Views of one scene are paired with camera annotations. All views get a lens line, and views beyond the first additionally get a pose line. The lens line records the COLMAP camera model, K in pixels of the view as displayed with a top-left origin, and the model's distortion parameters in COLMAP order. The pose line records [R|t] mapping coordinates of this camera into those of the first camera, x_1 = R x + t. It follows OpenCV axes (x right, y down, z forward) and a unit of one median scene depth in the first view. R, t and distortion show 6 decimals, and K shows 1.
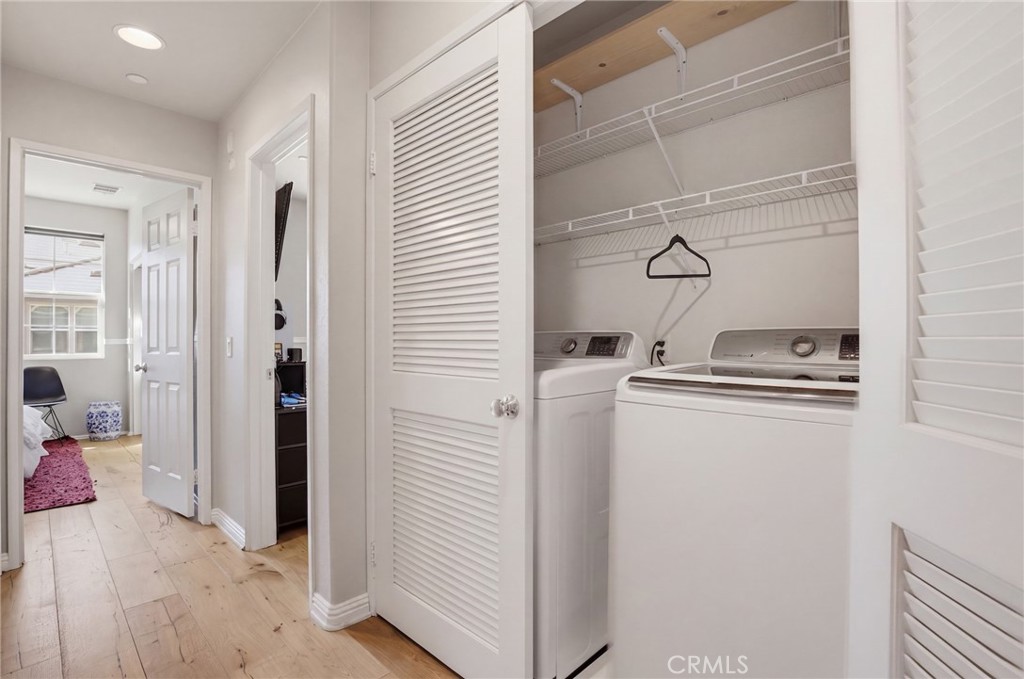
lens RADIAL K [[473.1, 0, 513.4], [0, 473.1, 342.7], [0, 0, 1]] dist [-0.026804, -0.000336]
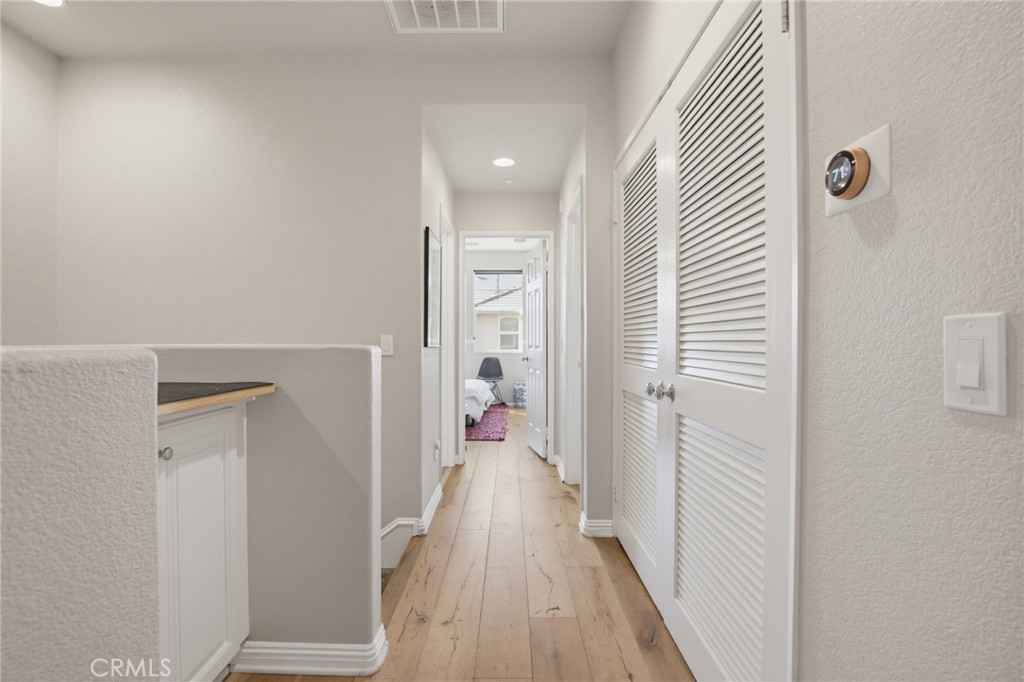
lens RADIAL K [[473.1, 0, 513.4], [0, 473.1, 344.2], [0, 0, 1]] dist [-0.026804, -0.000336]
pose [[0.693945, 0.003874, -0.720018, 0.210641], [-0.000281, 0.999987, 0.005109, -0.001564], [0.720028, -0.003343, 0.693937, -0.082854]]
